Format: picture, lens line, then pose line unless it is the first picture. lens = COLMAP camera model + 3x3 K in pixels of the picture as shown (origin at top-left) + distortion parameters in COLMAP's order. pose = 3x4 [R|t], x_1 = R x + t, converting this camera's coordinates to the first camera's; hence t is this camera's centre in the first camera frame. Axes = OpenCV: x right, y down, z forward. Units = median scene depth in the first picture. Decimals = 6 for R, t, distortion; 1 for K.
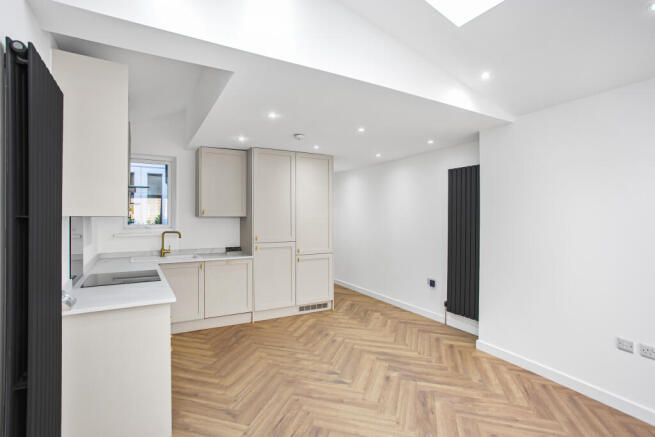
lens RADIAL K [[323.8, 0, 320.8], [0, 323.8, 208.2], [0, 0, 1]] dist [0.015913, -0.000683]
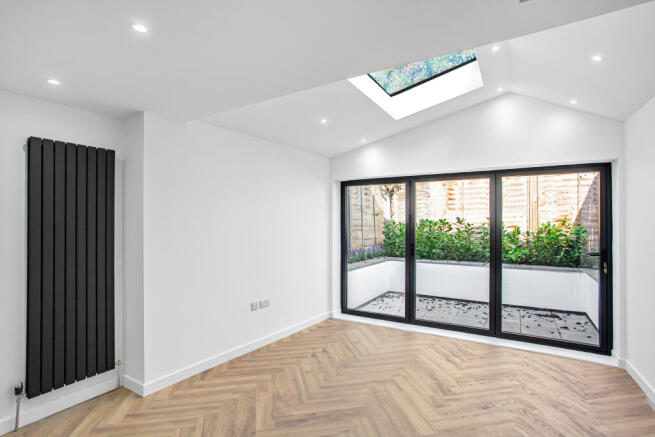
lens RADIAL K [[323.8, 0, 320.8], [0, 323.8, 208.2], [0, 0, 1]] dist [0.015913, -0.000683]
pose [[-0.483511, 0.040868, 0.874384, -0.493441], [-0.021384, 0.998060, -0.058473, 0.036267], [-0.875077, -0.046970, -0.481699, 1.269463]]
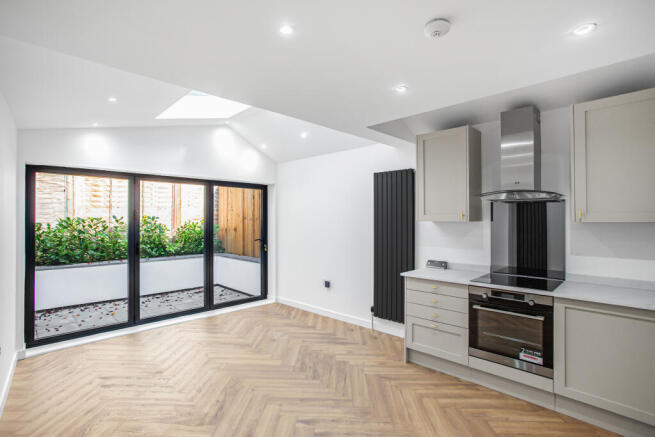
lens RADIAL K [[325.9, 0, 327.5], [0, 325.9, 218.5], [0, 0, 1]] dist [-0.061175, 0.021402]
pose [[-0.964677, 0.001707, -0.263431, 0.227959], [0.009313, 0.999575, -0.027627, 0.037698], [0.263272, -0.029104, -0.964282, 1.815627]]
